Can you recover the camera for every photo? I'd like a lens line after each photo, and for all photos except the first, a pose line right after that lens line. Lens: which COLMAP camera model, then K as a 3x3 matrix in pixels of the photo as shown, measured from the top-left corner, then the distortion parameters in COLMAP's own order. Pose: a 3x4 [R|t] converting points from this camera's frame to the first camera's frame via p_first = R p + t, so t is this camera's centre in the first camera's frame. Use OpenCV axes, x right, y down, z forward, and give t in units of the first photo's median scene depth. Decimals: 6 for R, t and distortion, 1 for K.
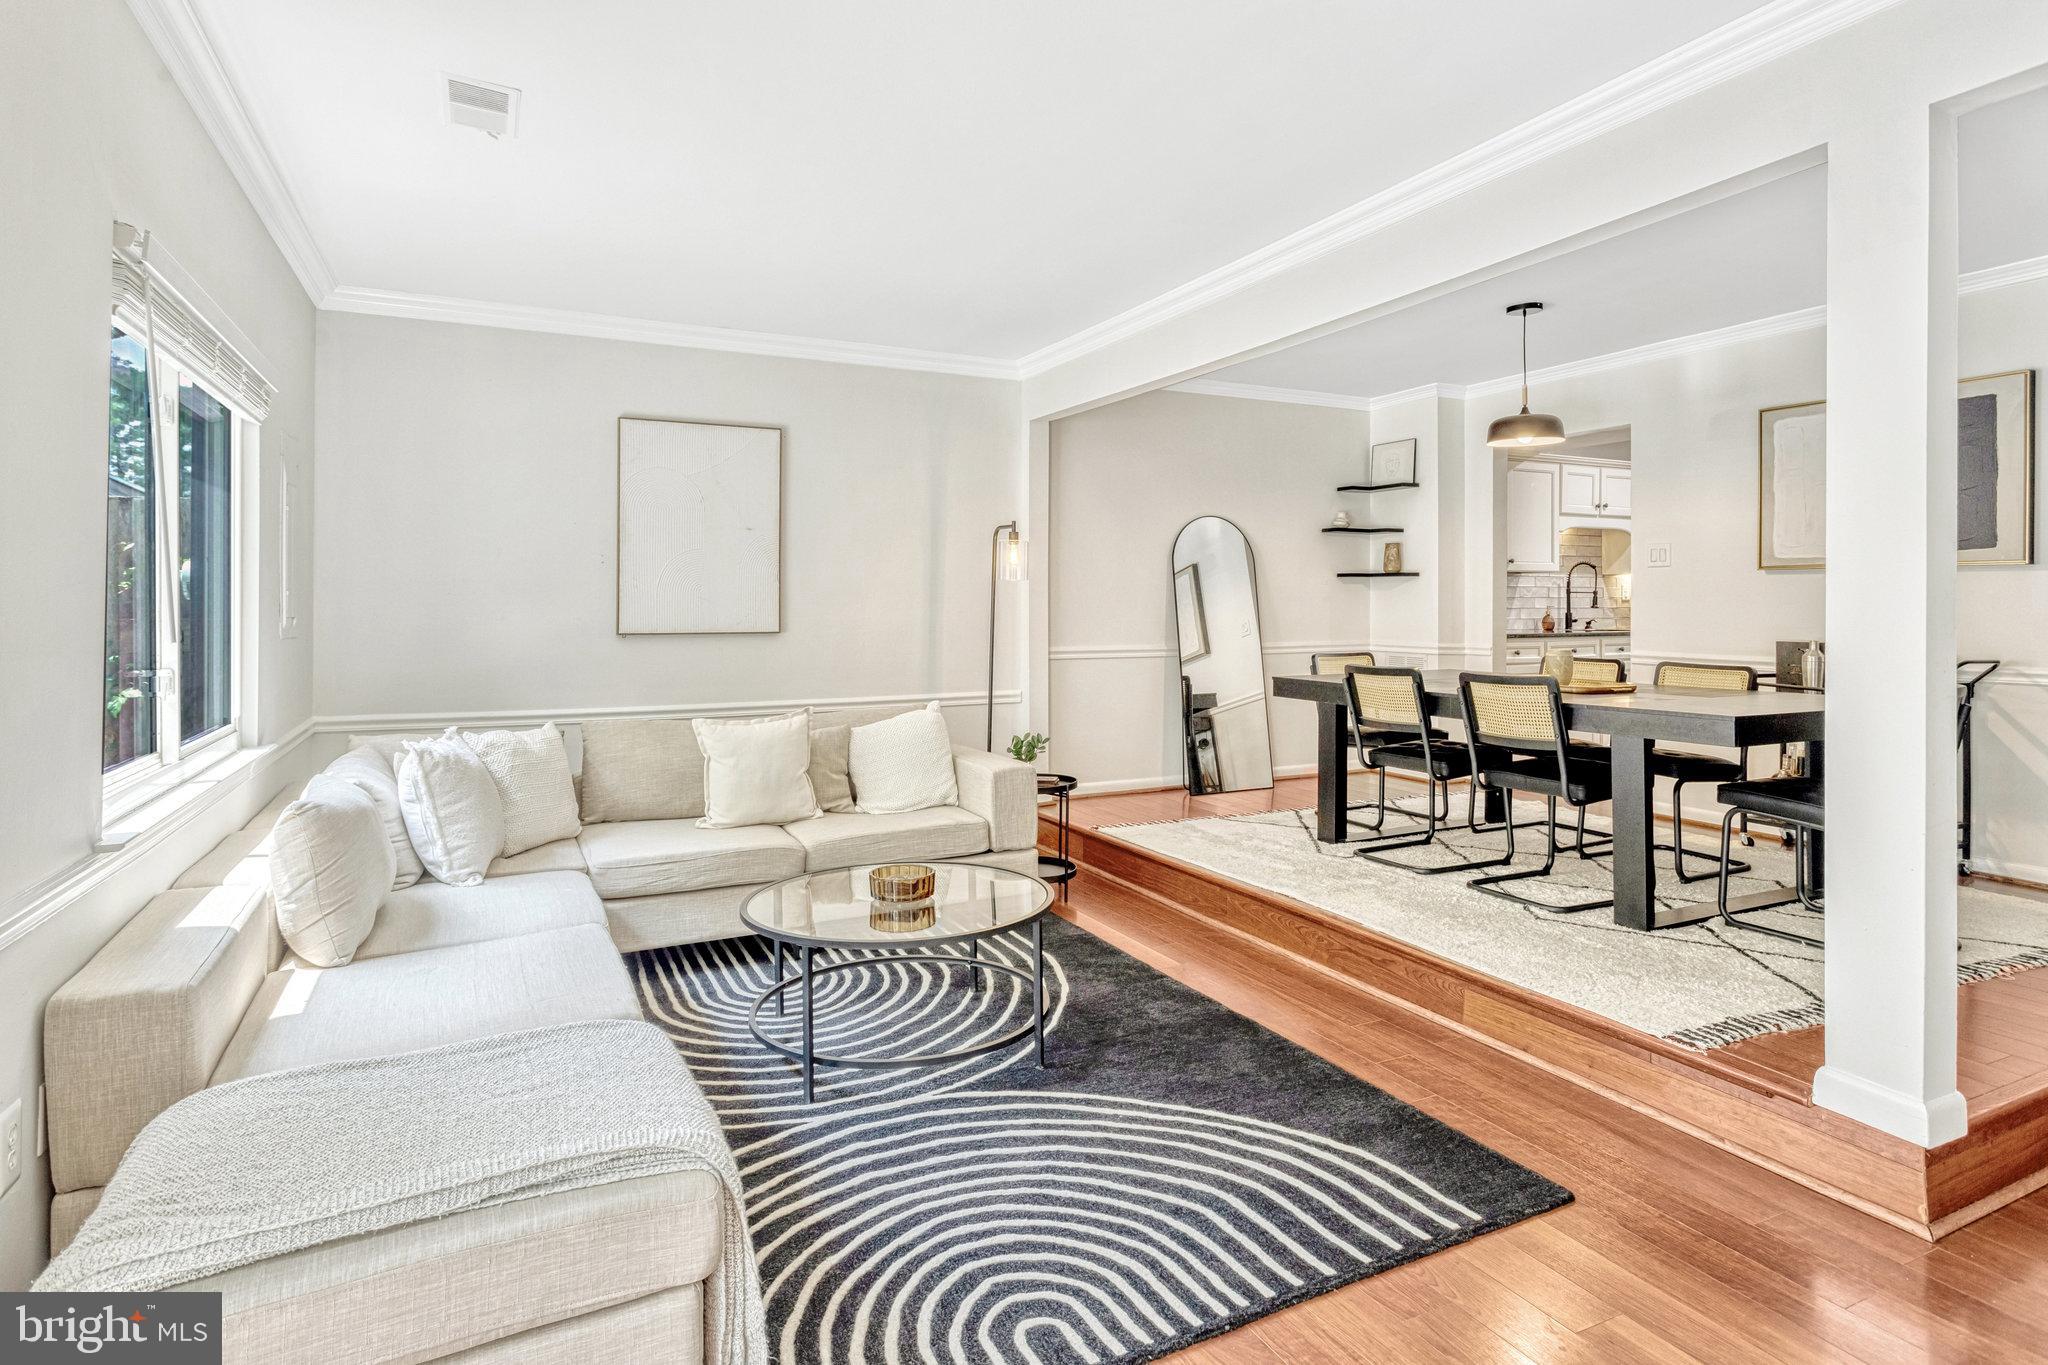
lens RADIAL K [[1102.6, 0, 1023.4], [0, 1102.6, 589.7], [0, 0, 1]] dist [-0.001498, -0.000245]
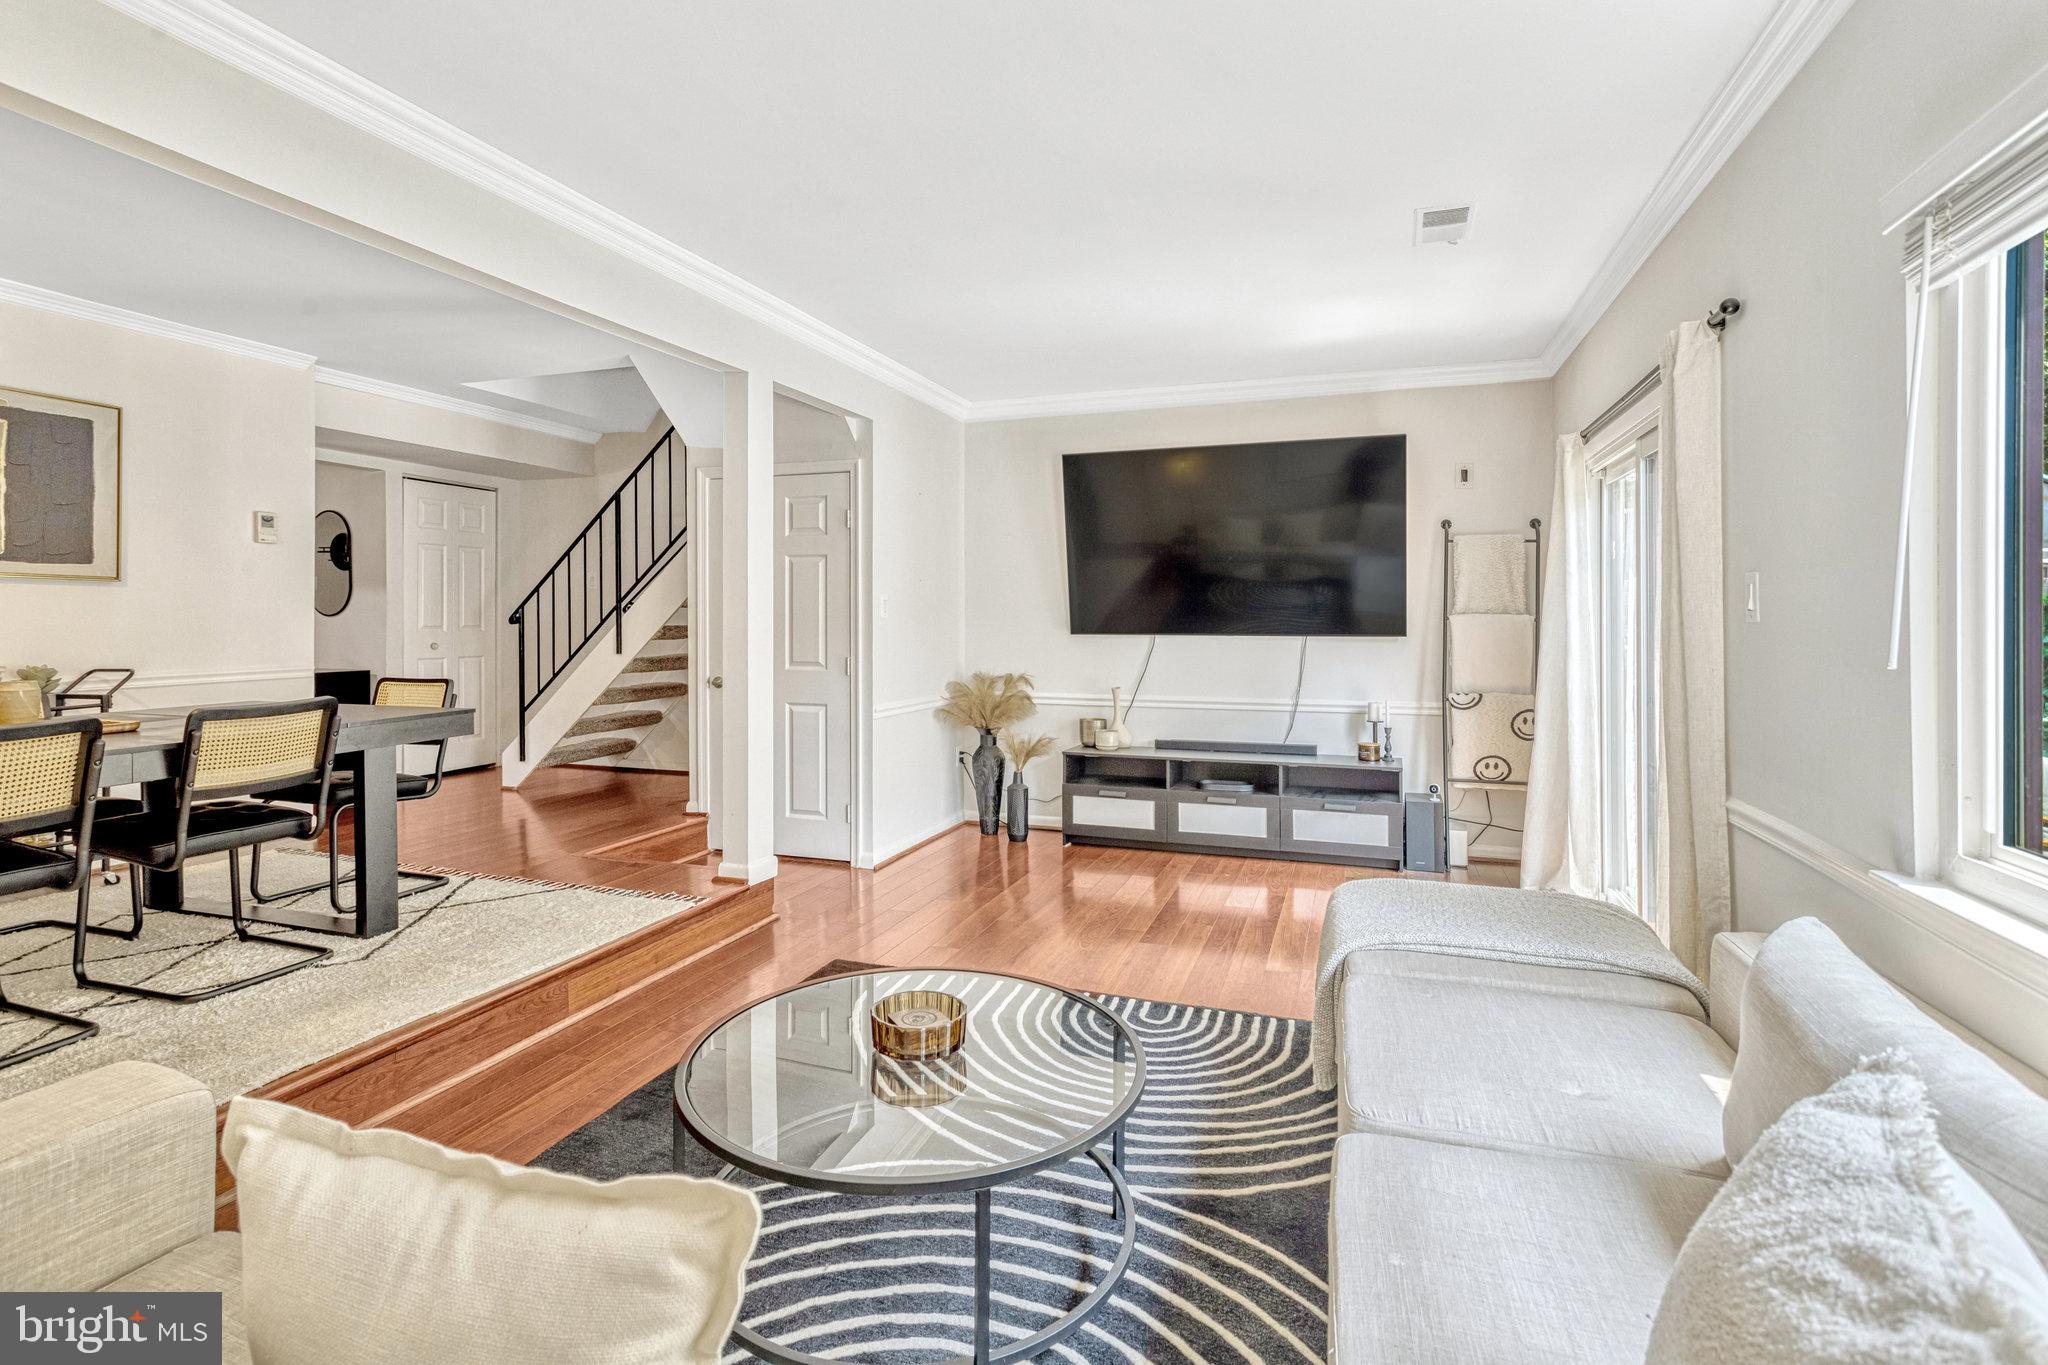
lens RADIAL K [[999.8, 0, 1019.3], [0, 999.8, 626.9], [0, 0, 1]] dist [-0.000374, -0.000431]
pose [[-0.707751, -0.011170, 0.706373, -0.447107], [-0.011122, 0.999927, 0.004668, 0.008232], [-0.706374, -0.004553, -0.707824, 1.055260]]
